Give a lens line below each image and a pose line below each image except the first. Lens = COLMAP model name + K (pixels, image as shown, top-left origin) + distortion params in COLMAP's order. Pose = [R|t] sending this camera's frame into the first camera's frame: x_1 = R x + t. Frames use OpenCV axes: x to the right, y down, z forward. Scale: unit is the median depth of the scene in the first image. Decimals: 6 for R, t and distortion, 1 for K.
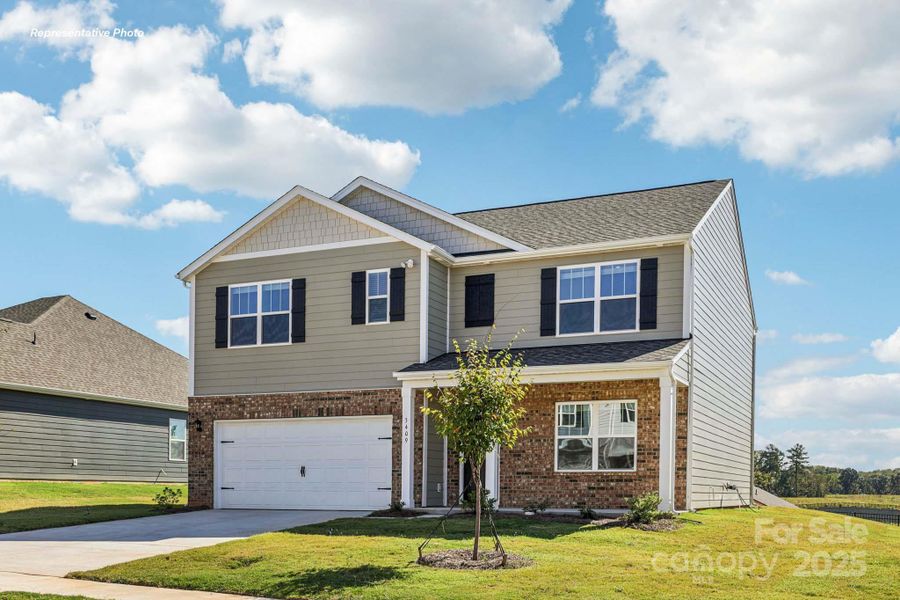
lens RADIAL K [[928.5, 0, 449.6], [0, 928.5, 499.1], [0, 0, 1]] dist [0.010603, -0.002894]
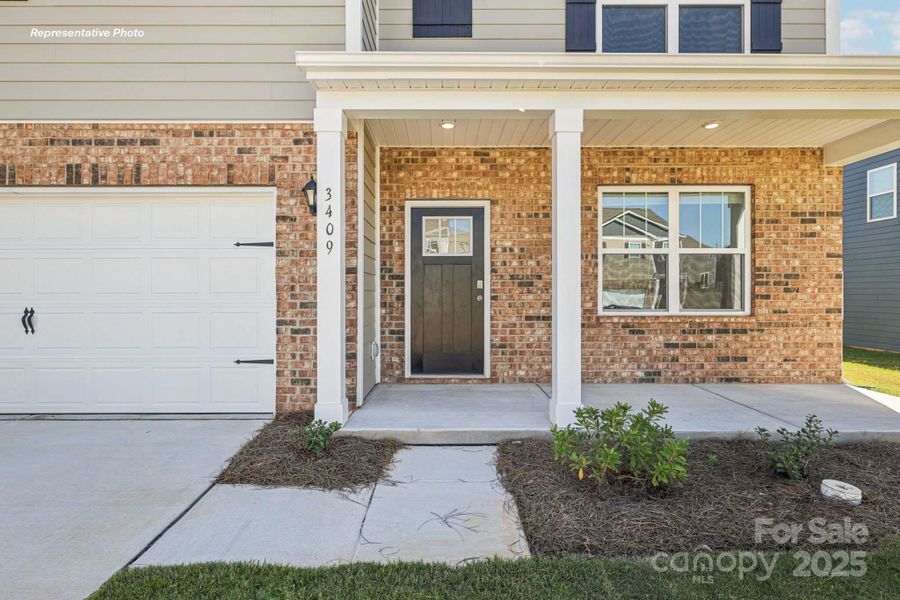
lens RADIAL K [[465.5, 0, 439.3], [0, 465.5, 289.8], [0, 0, 1]] dist [-0.002980, 0.000067]
pose [[0.912197, -0.007493, 0.409683, -0.080069], [0.010297, 0.999936, -0.004638, -0.043011], [-0.409622, 0.008449, 0.912216, 0.777403]]
